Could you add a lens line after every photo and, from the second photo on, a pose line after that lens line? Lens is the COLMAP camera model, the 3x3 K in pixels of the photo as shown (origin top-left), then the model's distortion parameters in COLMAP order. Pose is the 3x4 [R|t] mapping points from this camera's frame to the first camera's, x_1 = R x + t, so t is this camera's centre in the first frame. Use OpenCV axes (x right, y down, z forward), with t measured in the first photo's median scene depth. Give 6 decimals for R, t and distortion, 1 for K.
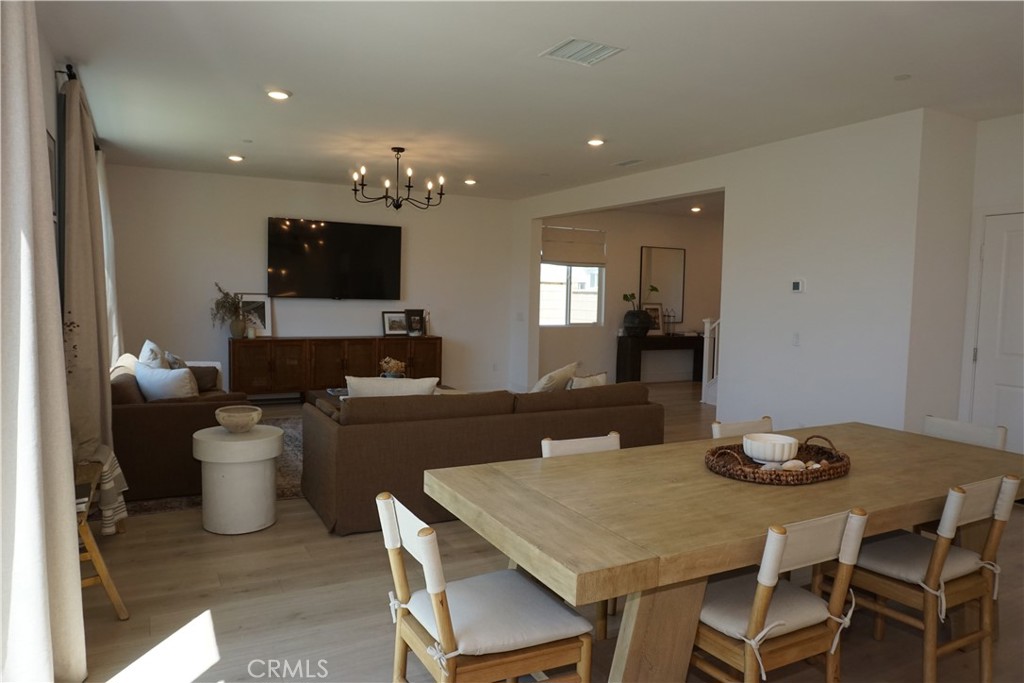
lens RADIAL K [[684.0, 0, 510.9], [0, 684.0, 342.7], [0, 0, 1]] dist [-0.052102, 0.035544]
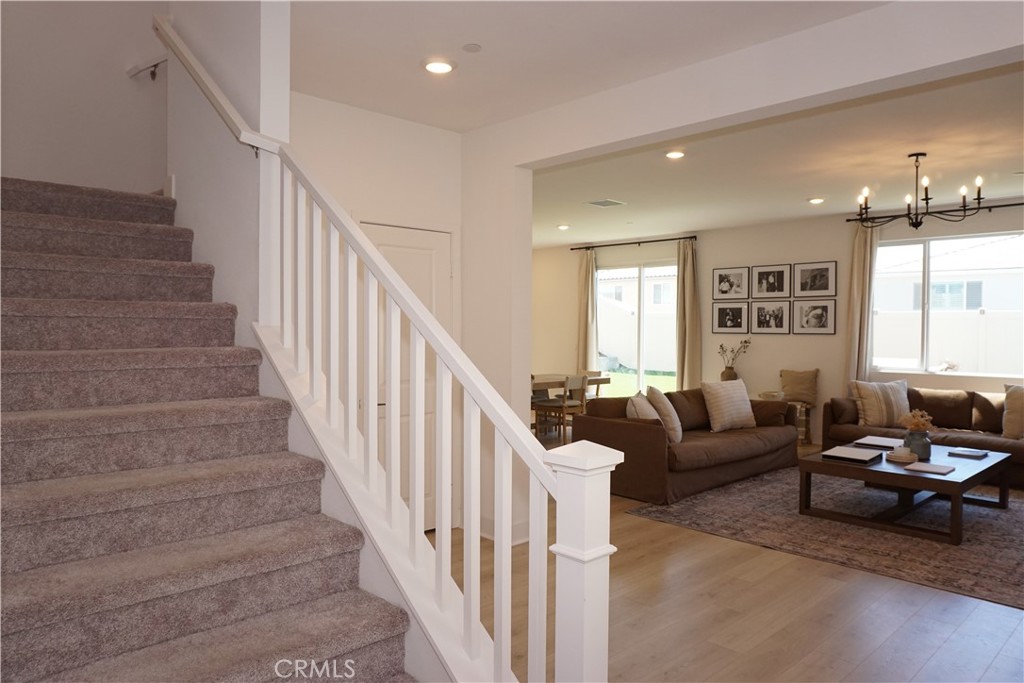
lens RADIAL K [[684.0, 0, 510.9], [0, 684.0, 342.7], [0, 0, 1]] dist [-0.052102, 0.035544]
pose [[-0.964952, -0.020972, -0.261586, 0.361369], [-0.044387, 0.995483, 0.083927, -0.075311], [0.258644, 0.092597, -0.961524, 1.179527]]
